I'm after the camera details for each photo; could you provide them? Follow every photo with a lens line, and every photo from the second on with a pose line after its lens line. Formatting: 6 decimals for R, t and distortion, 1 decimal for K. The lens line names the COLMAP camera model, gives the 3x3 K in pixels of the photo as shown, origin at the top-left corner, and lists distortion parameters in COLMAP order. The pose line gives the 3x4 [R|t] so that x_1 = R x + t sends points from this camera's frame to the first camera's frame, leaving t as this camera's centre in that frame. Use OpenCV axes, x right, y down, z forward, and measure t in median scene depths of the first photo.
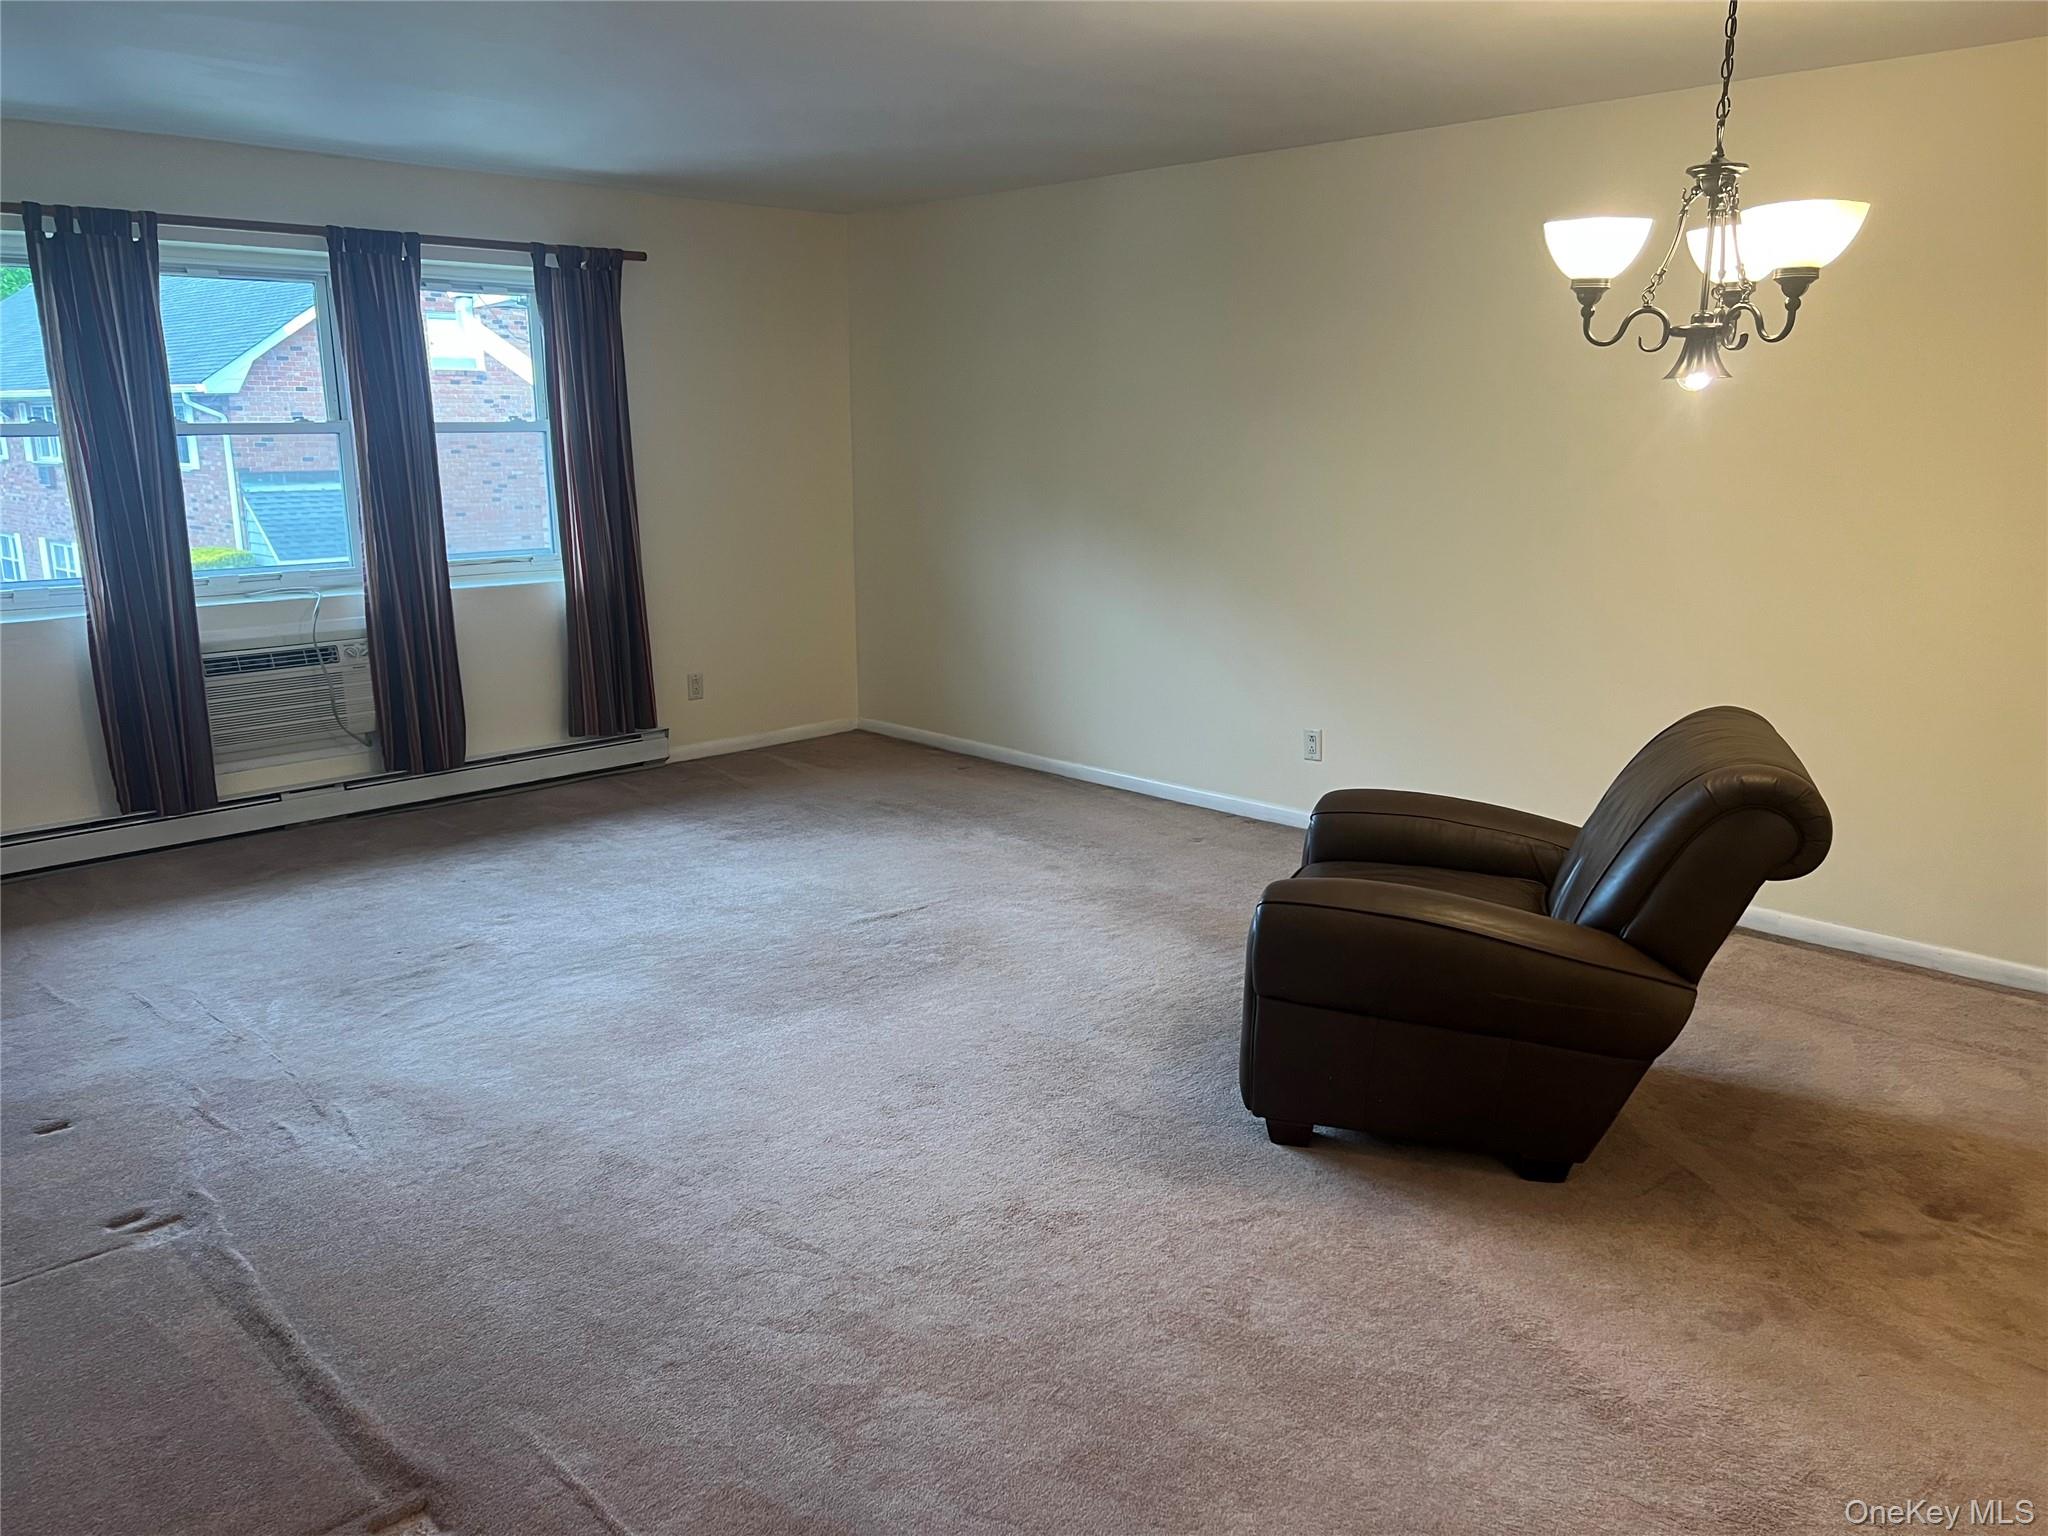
lens RADIAL K [[1556.1, 0, 1024.0], [0, 1556.1, 768.0], [0, 0, 1]] dist [0.074892, -0.090982]
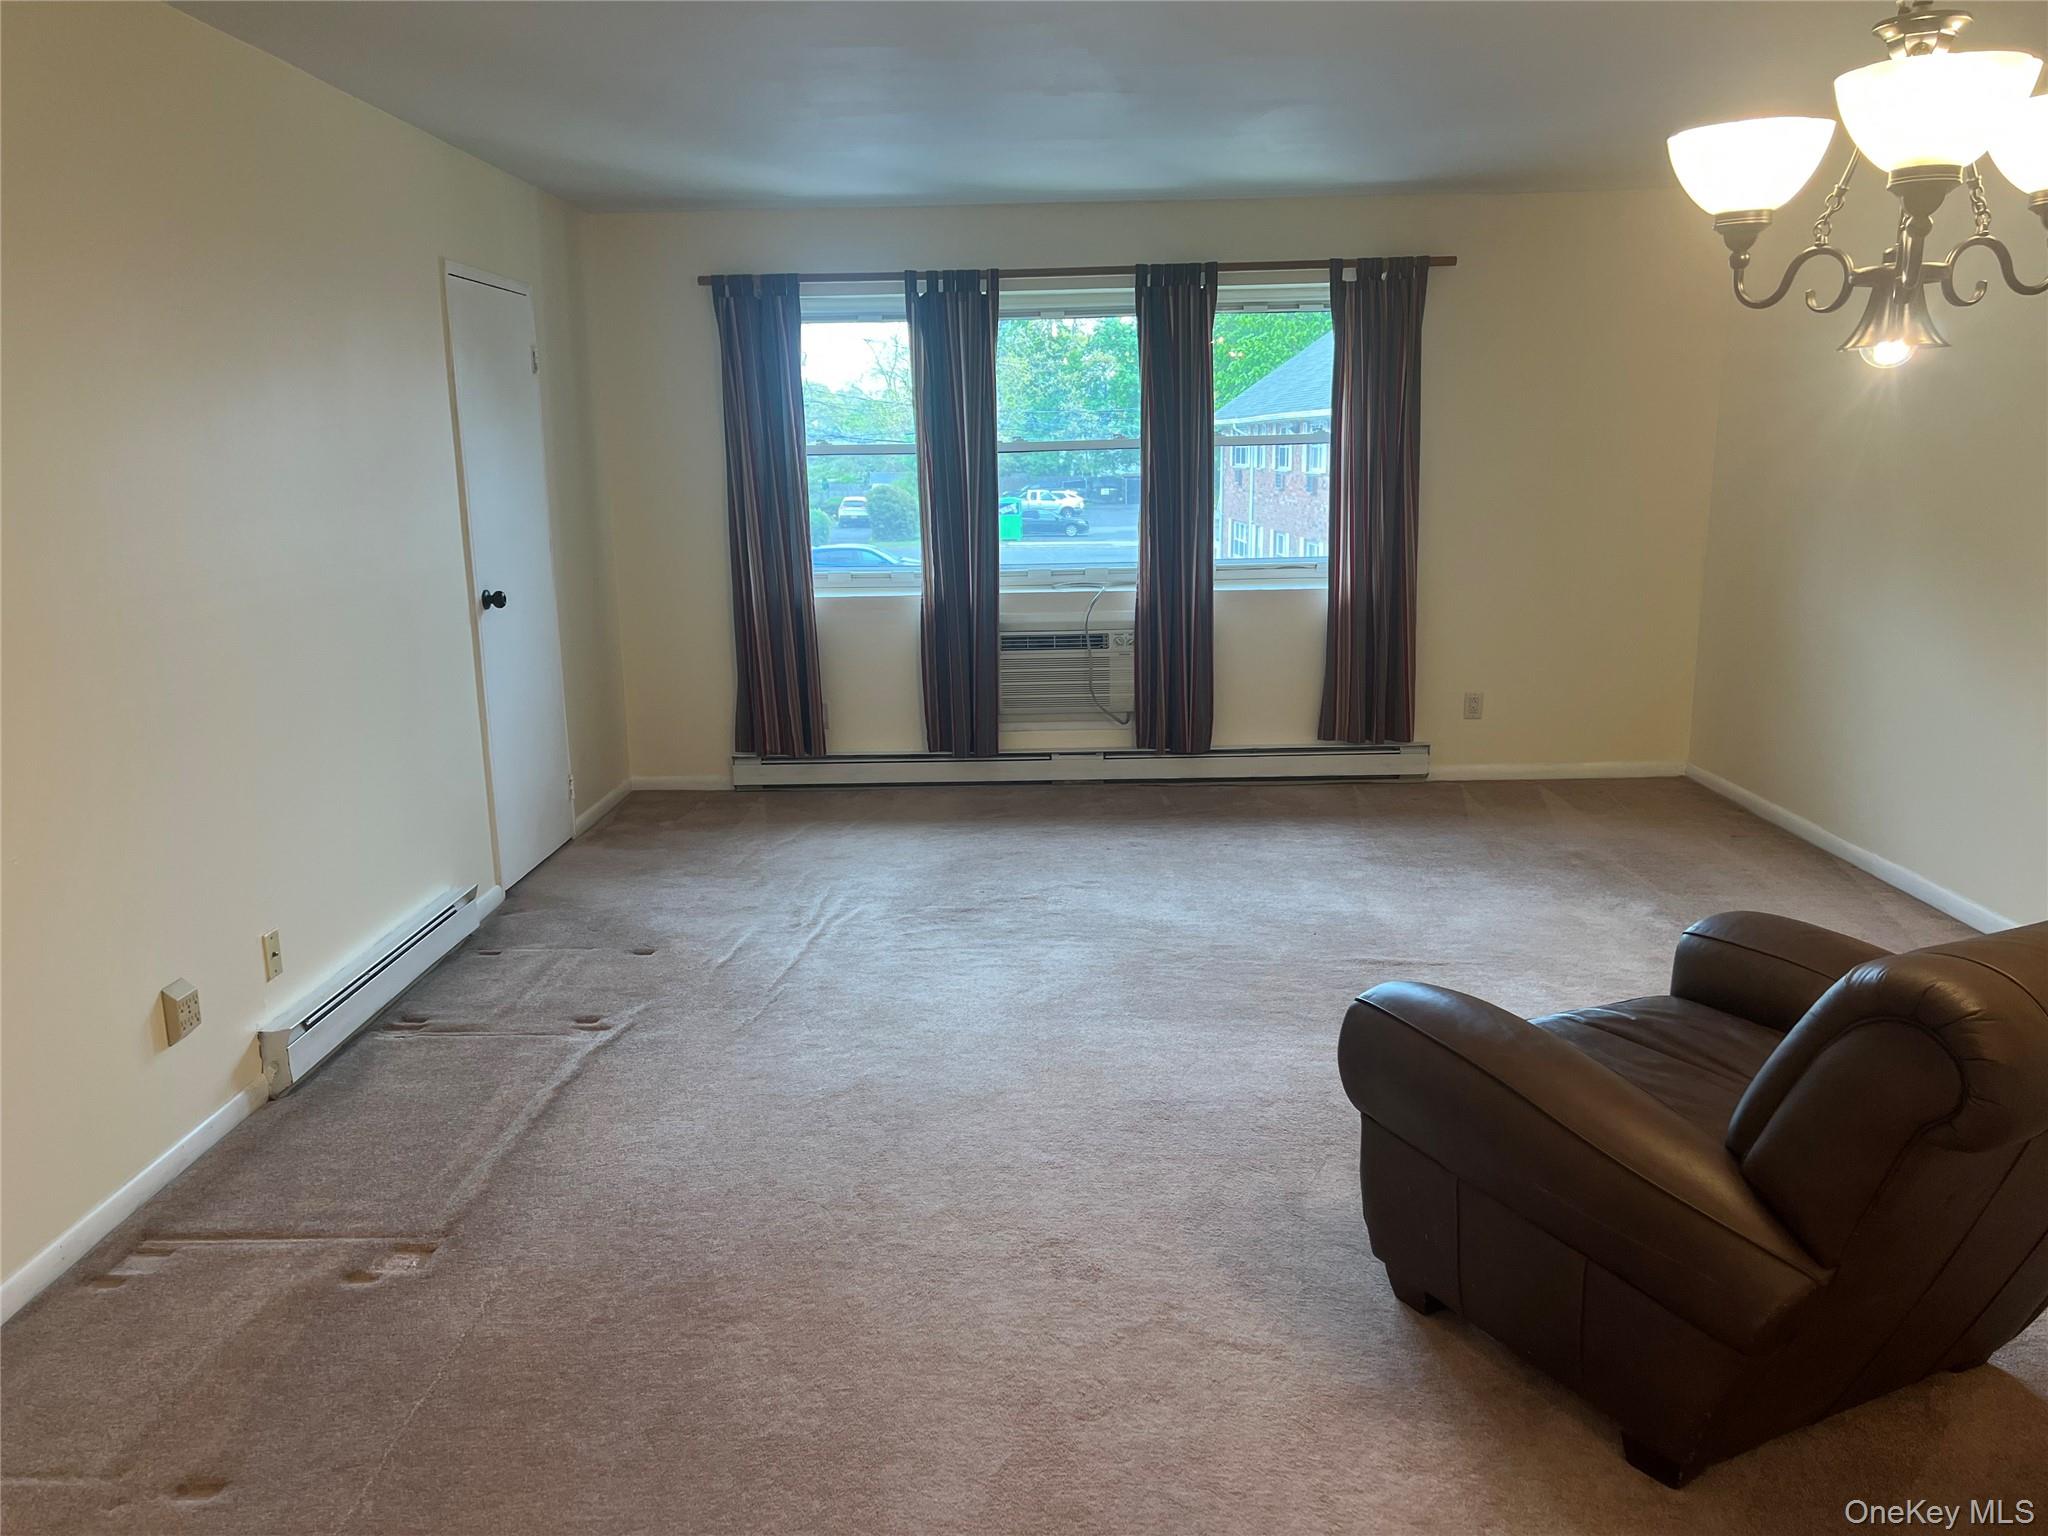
lens RADIAL K [[1549.0, 0, 1022.4], [0, 1549.0, 796.4], [0, 0, 1]] dist [0.112732, -0.115869]
pose [[0.697734, 0.150145, -0.700445, 0.339195], [-0.141393, 0.987418, 0.070814, -0.031860], [0.702264, 0.049629, 0.710185, 0.151394]]
